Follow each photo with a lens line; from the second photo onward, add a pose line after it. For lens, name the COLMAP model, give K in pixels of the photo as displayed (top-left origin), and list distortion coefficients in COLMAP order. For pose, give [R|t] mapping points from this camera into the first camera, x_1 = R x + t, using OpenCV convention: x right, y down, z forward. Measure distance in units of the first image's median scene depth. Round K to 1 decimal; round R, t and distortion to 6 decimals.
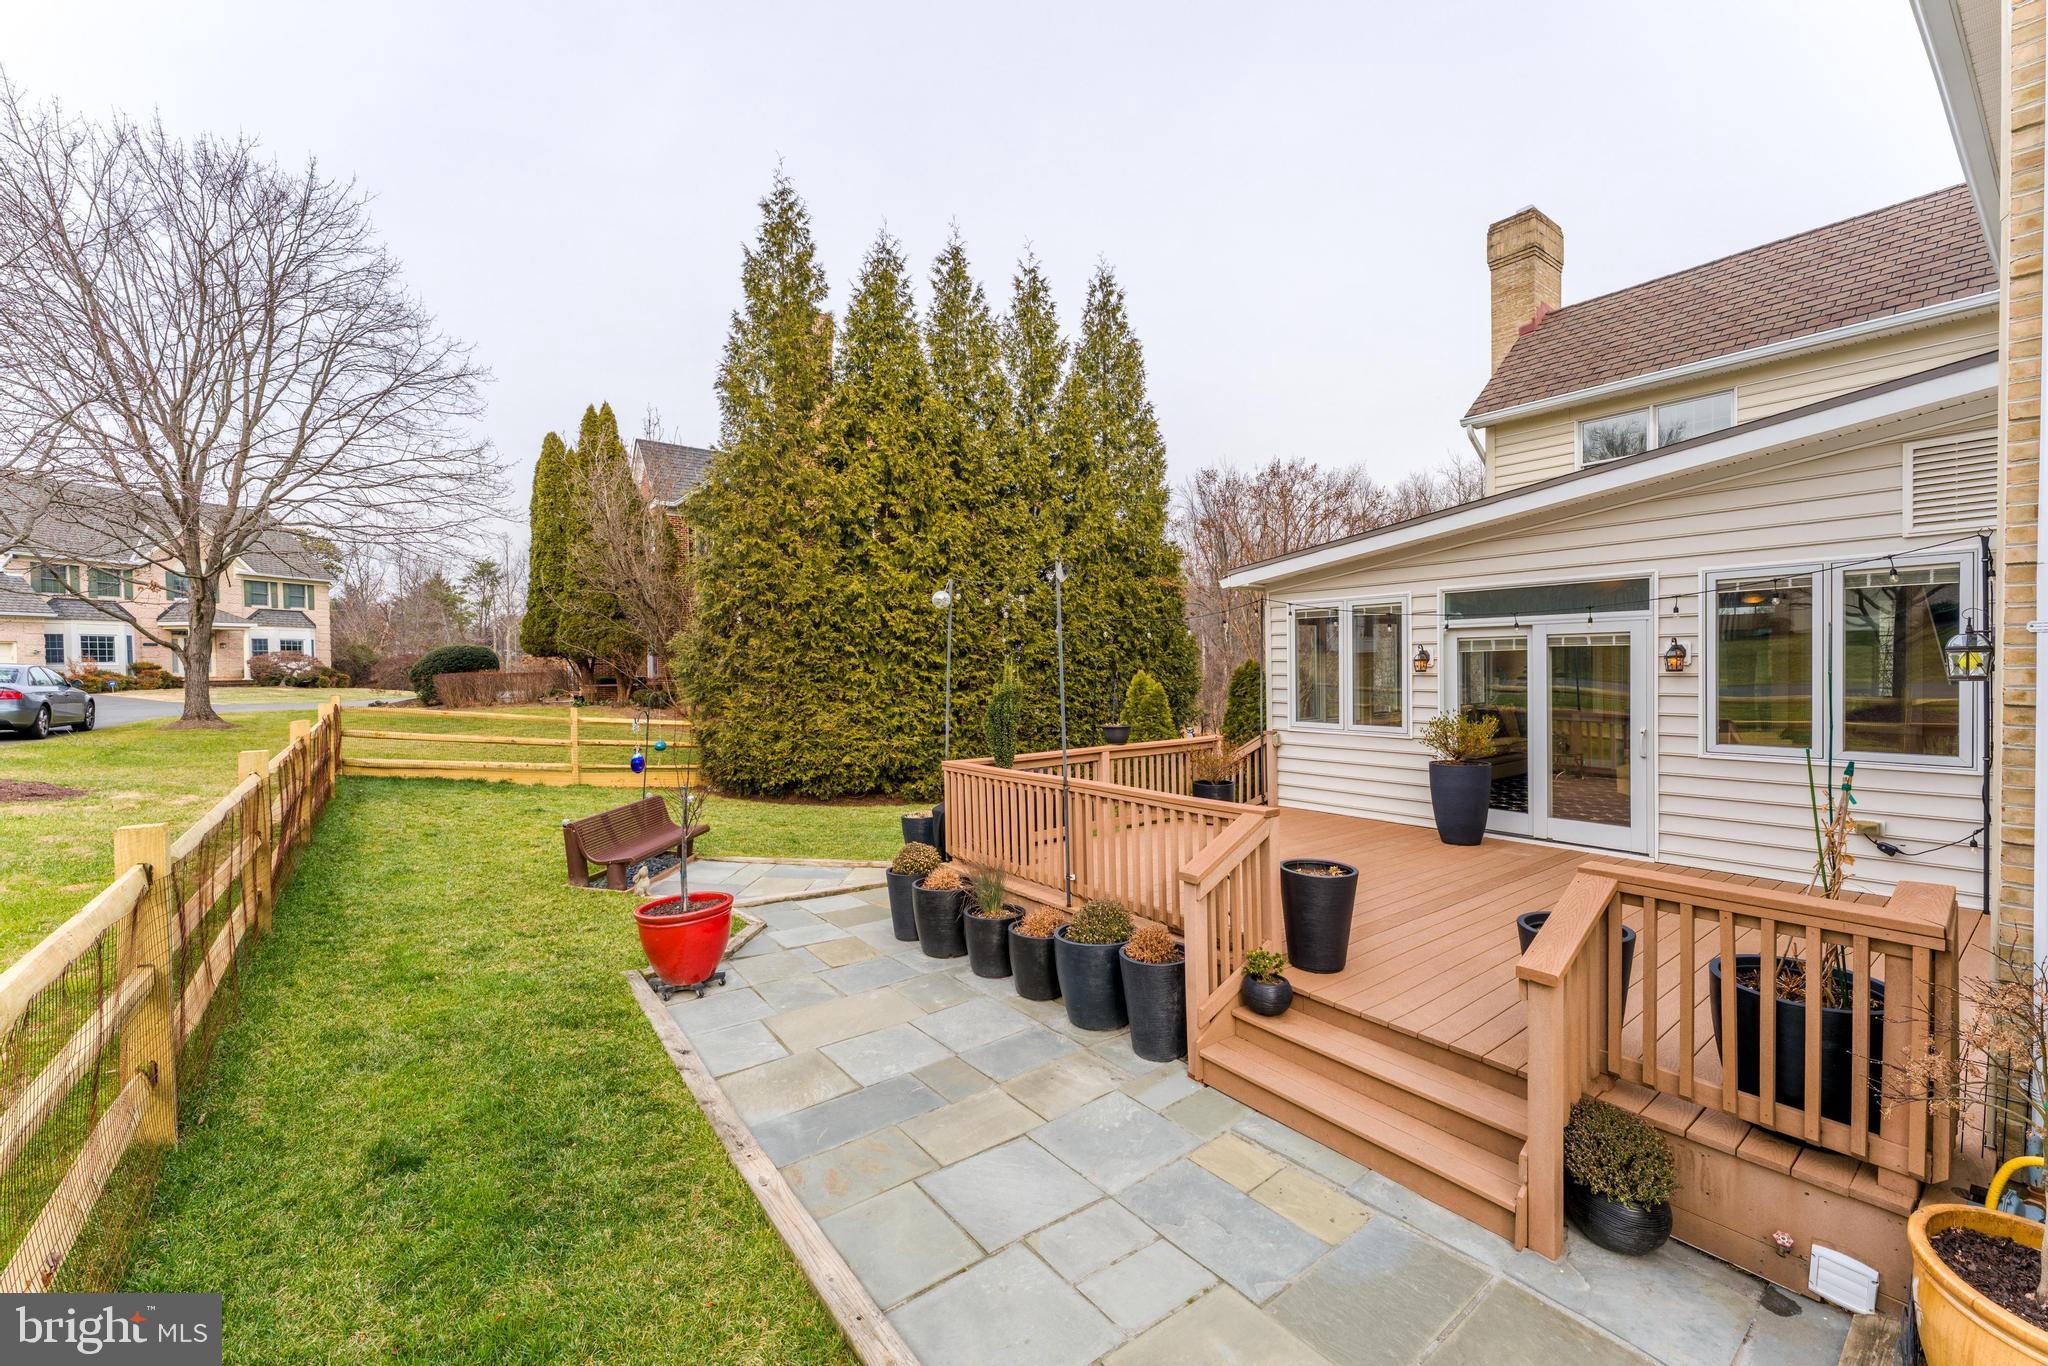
lens RADIAL K [[830.9, 0, 1024.0], [0, 830.9, 683.0], [0, 0, 1]] dist [-0.000789, -0.000312]
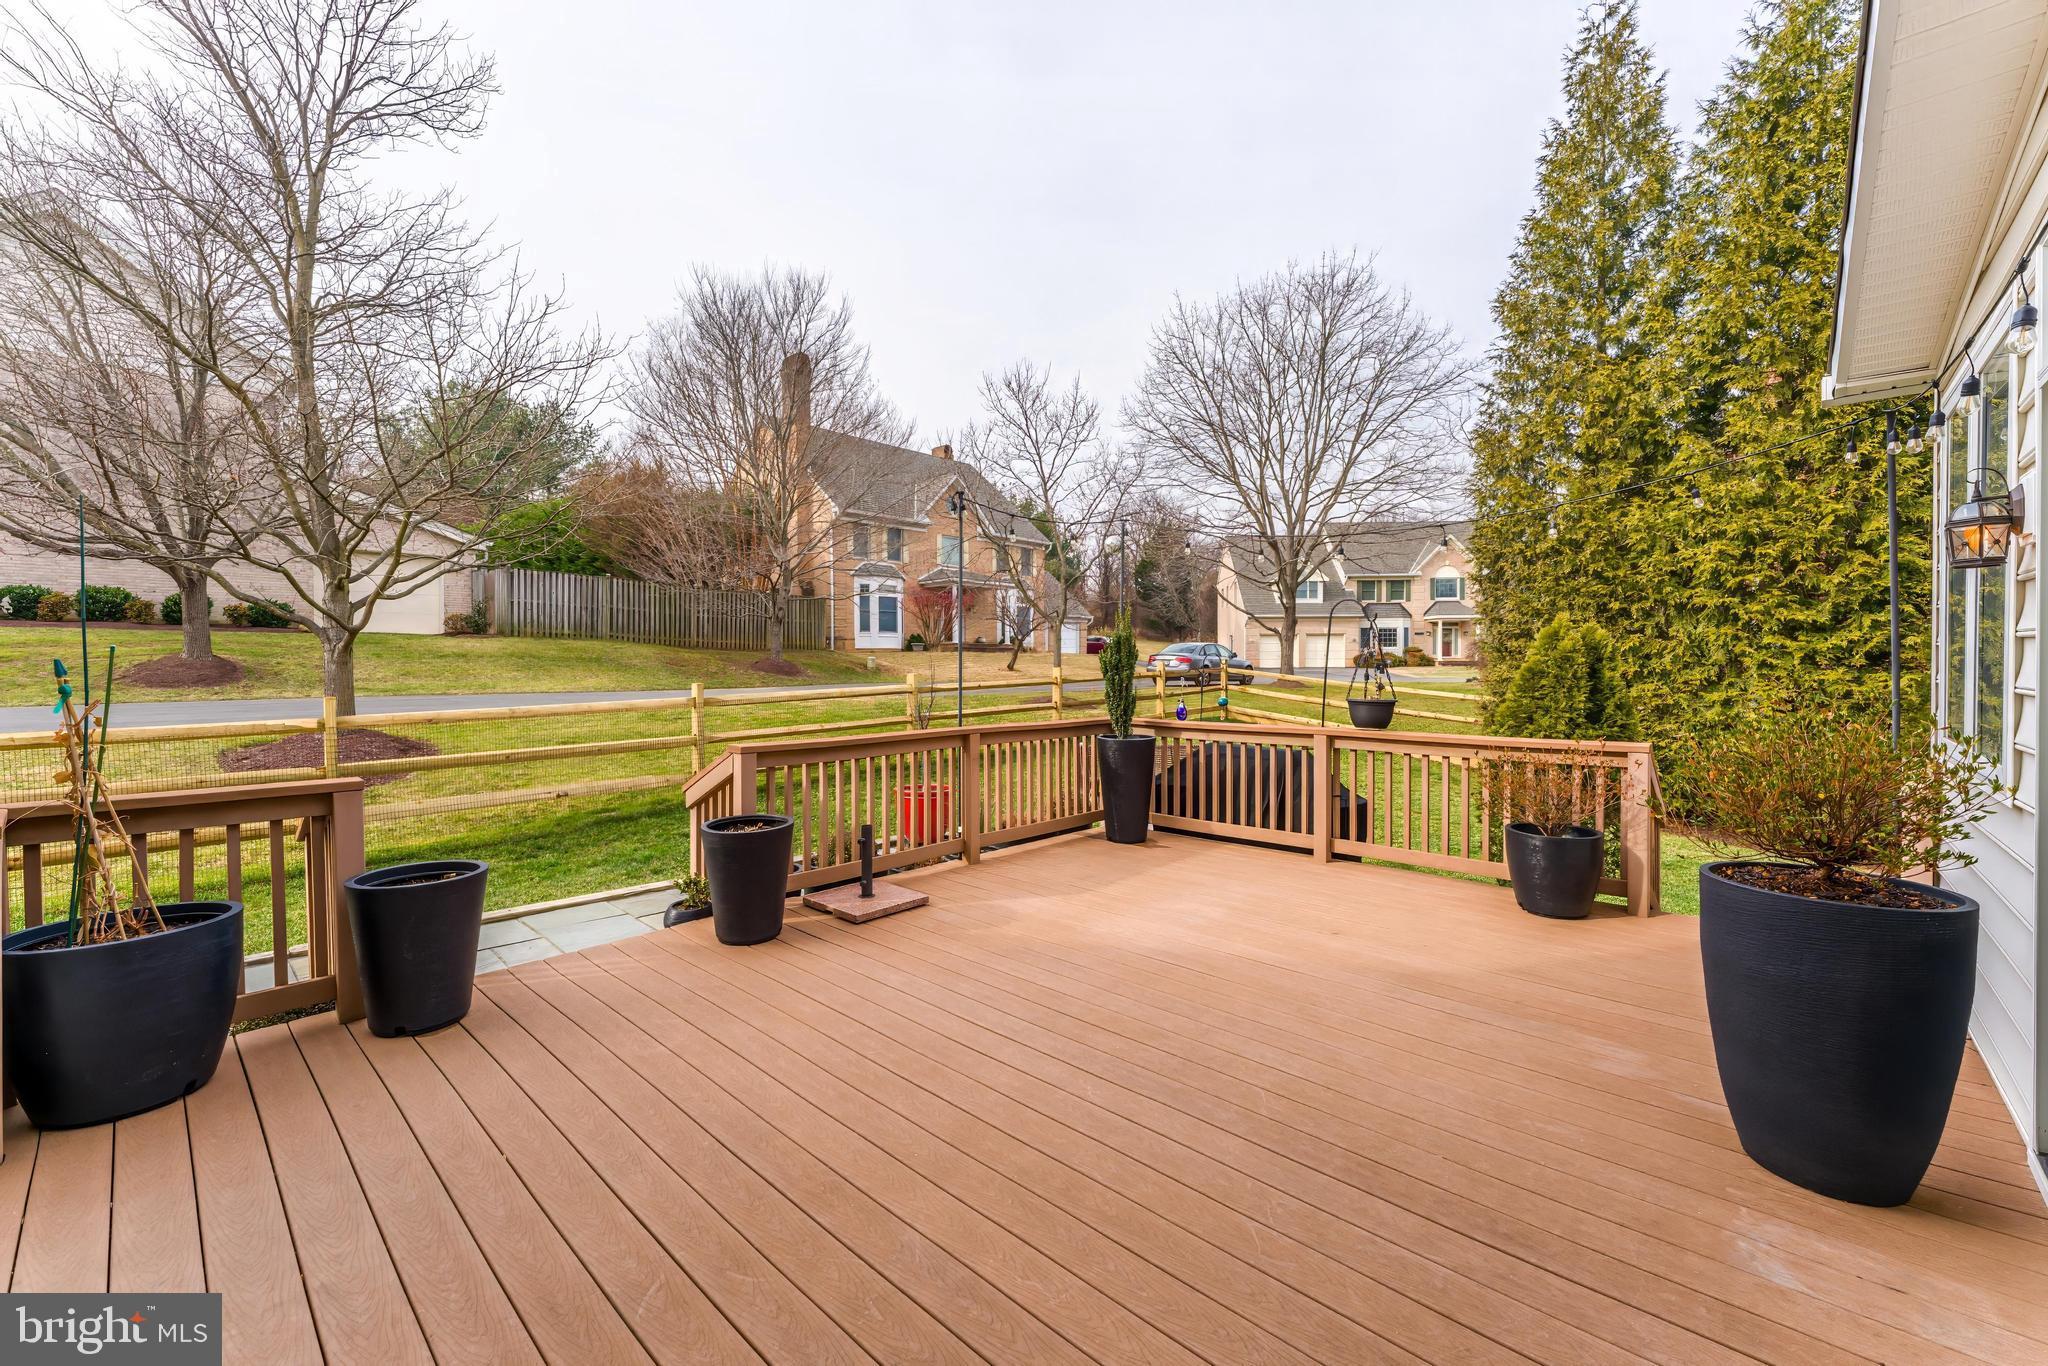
lens RADIAL K [[830.9, 0, 1024.0], [0, 830.9, 683.0], [0, 0, 1]] dist [-0.000789, -0.000312]
pose [[0.171185, 0.026471, -0.984883, 0.407101], [-0.005793, 0.999649, 0.025861, 0.007165], [0.985222, 0.001278, 0.171279, 0.352998]]
